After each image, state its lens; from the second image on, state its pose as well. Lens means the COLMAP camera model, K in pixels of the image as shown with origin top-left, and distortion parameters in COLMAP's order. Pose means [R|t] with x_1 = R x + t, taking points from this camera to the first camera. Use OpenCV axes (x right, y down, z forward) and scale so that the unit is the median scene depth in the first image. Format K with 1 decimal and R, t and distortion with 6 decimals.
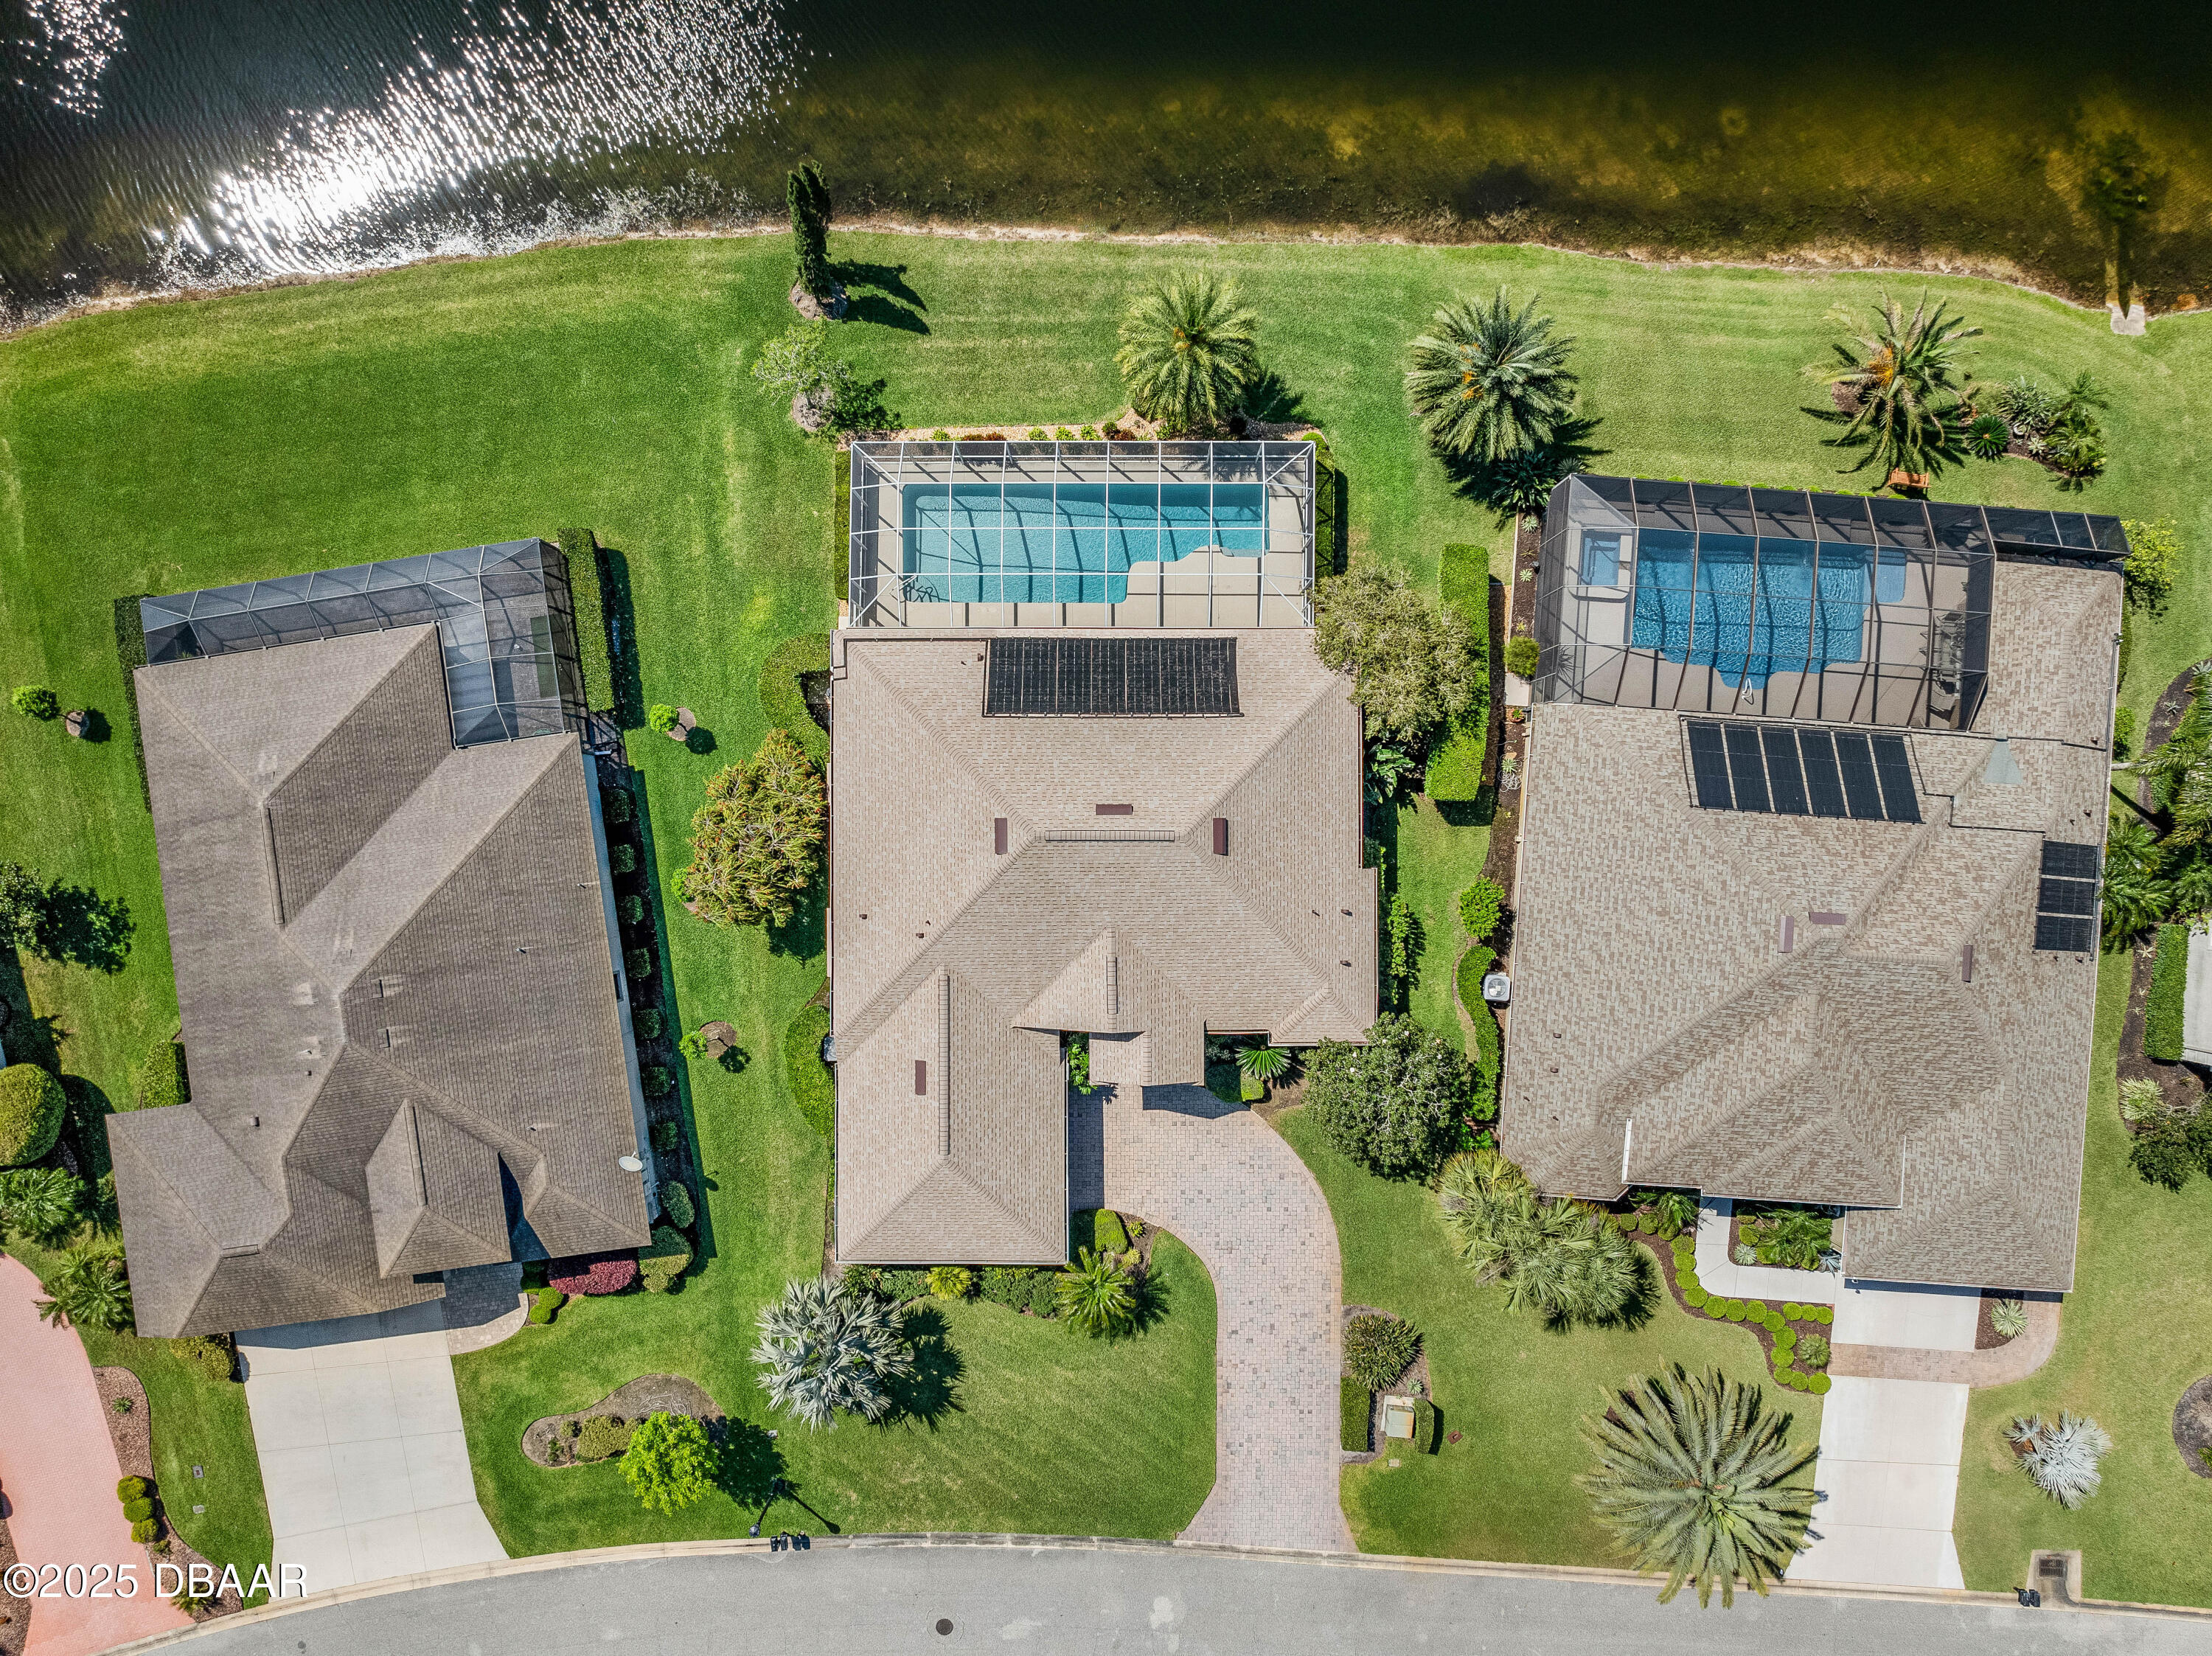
lens RADIAL K [[1588.2, 0, 1116.1], [0, 1588.2, 789.9], [0, 0, 1]] dist [-0.044941, 0.004874]
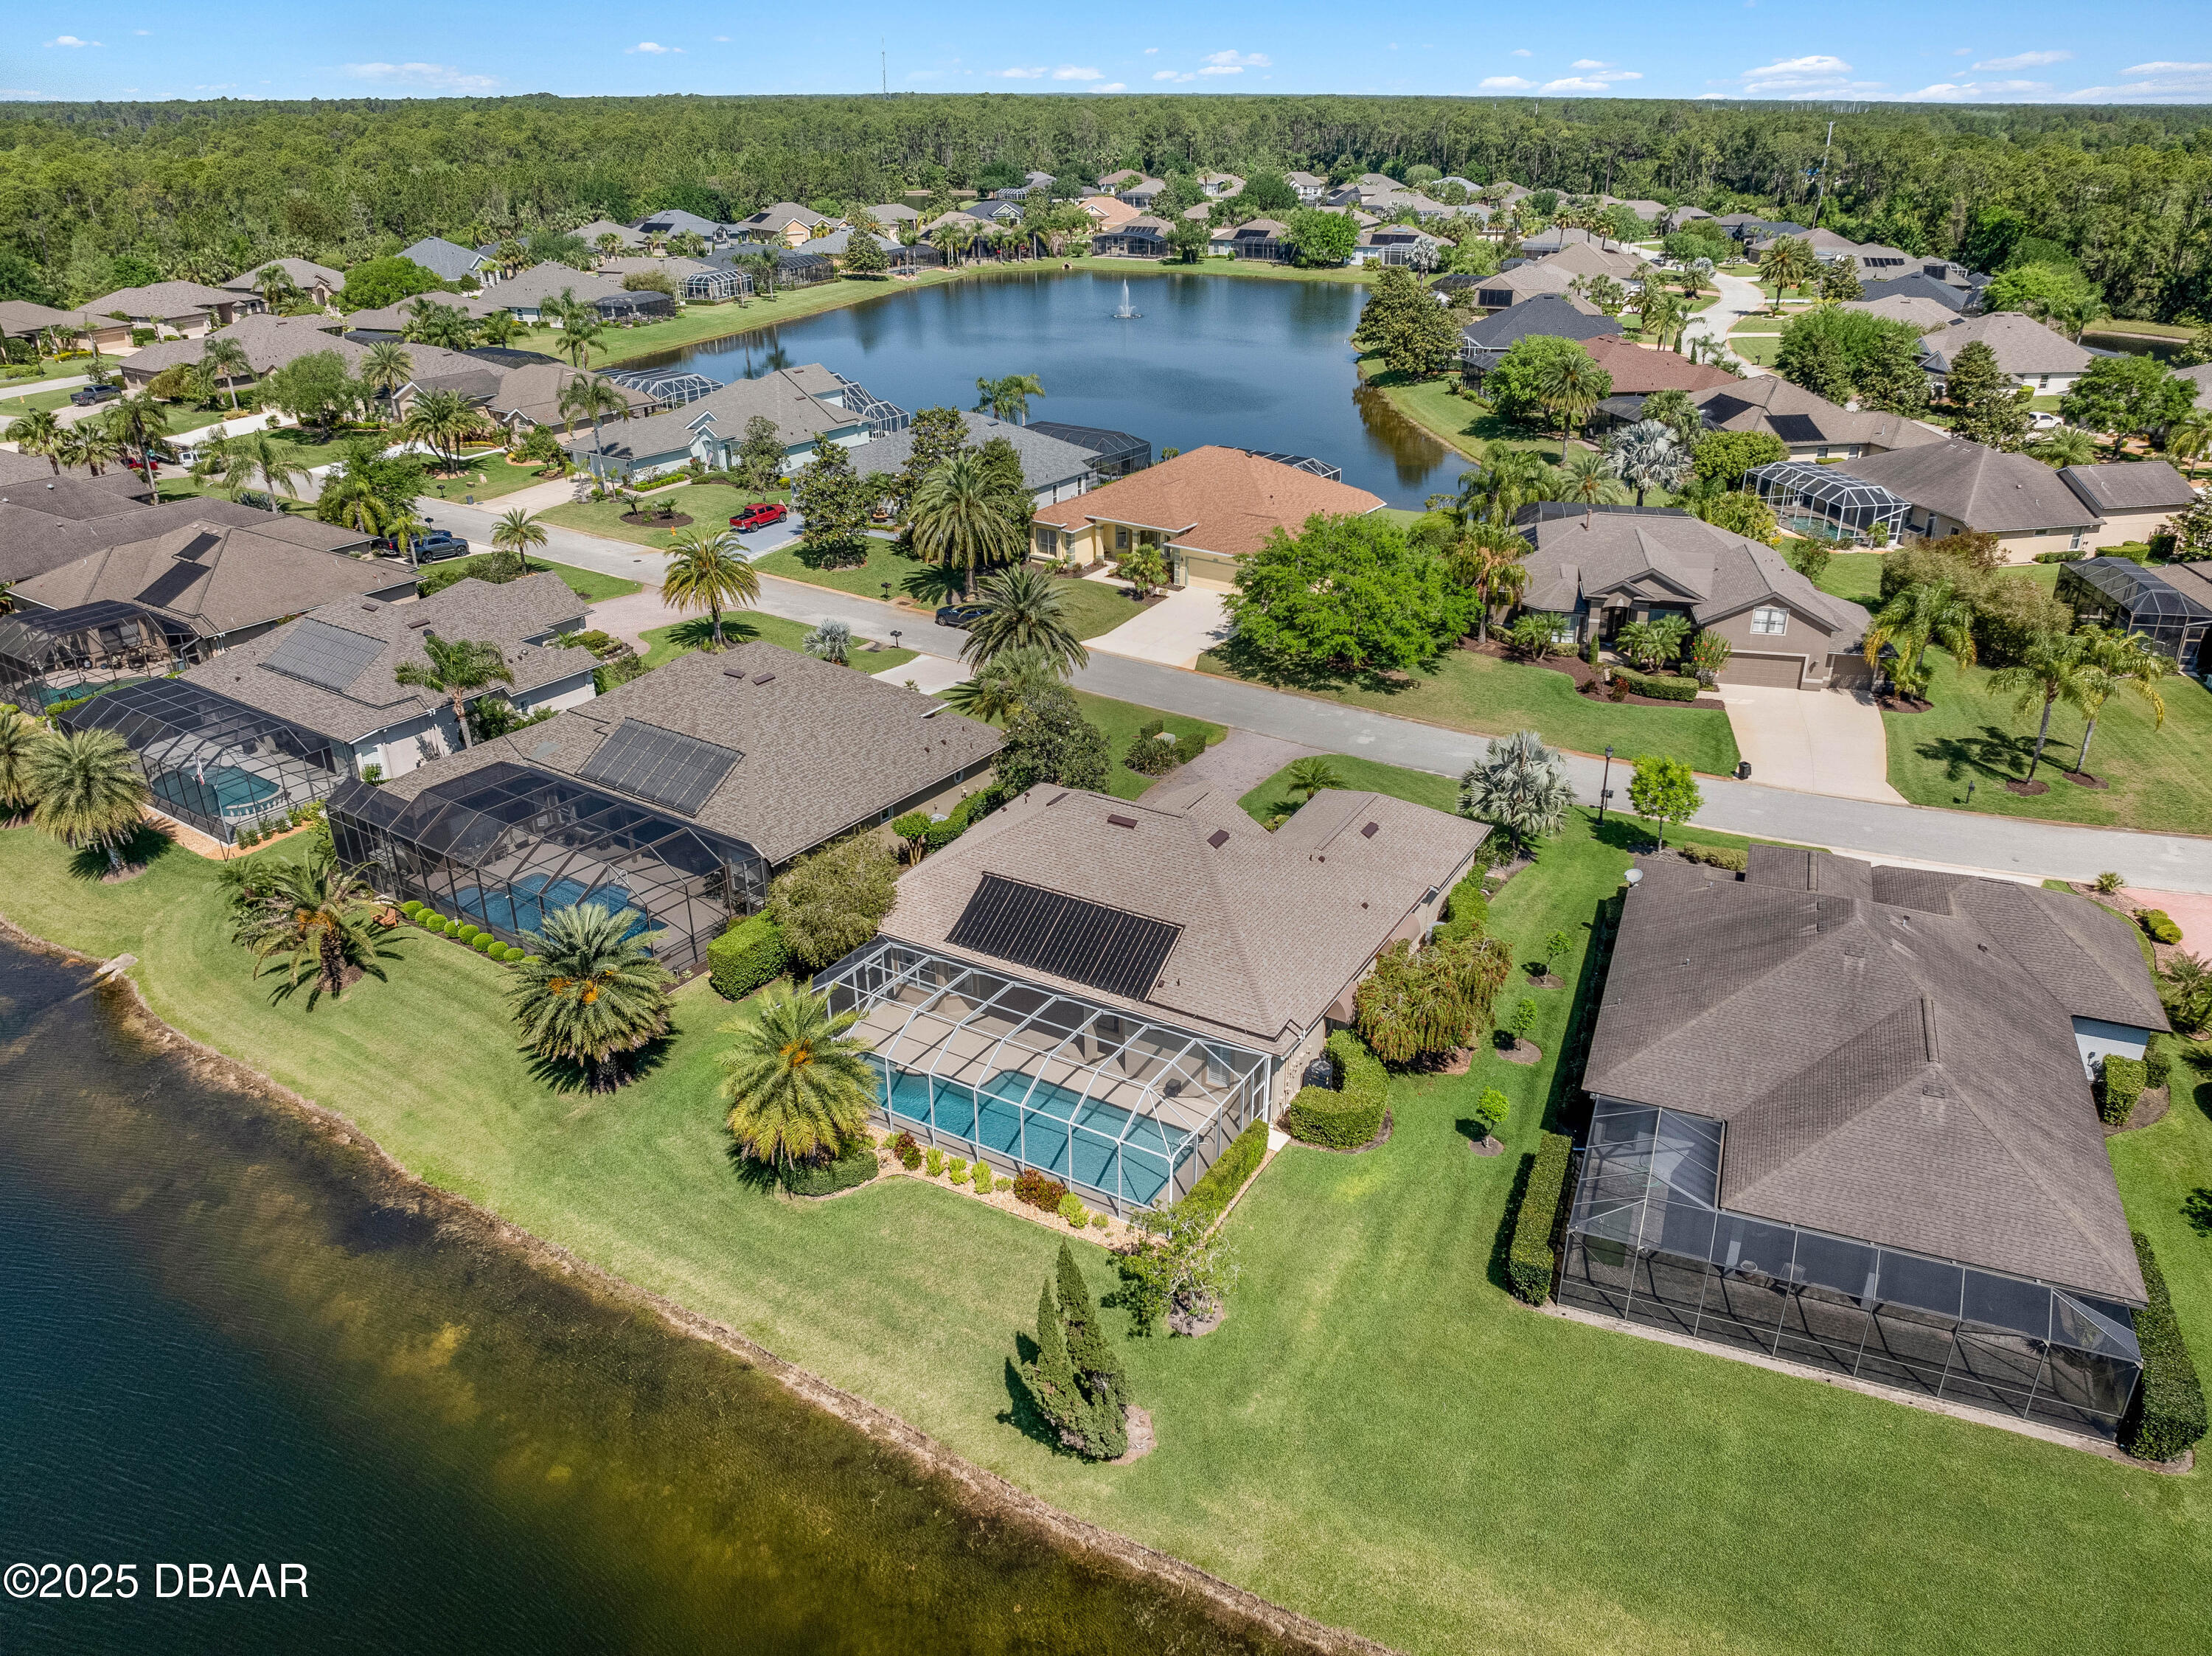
lens RADIAL K [[1588.2, 0, 1116.1], [0, 1588.2, 789.9], [0, 0, 1]] dist [-0.044941, 0.004874]
pose [[-0.861652, -0.207991, 0.462921, -0.455458], [0.507398, -0.334879, 0.793979, -0.779740], [-0.010118, 0.919019, 0.394084, 0.437046]]
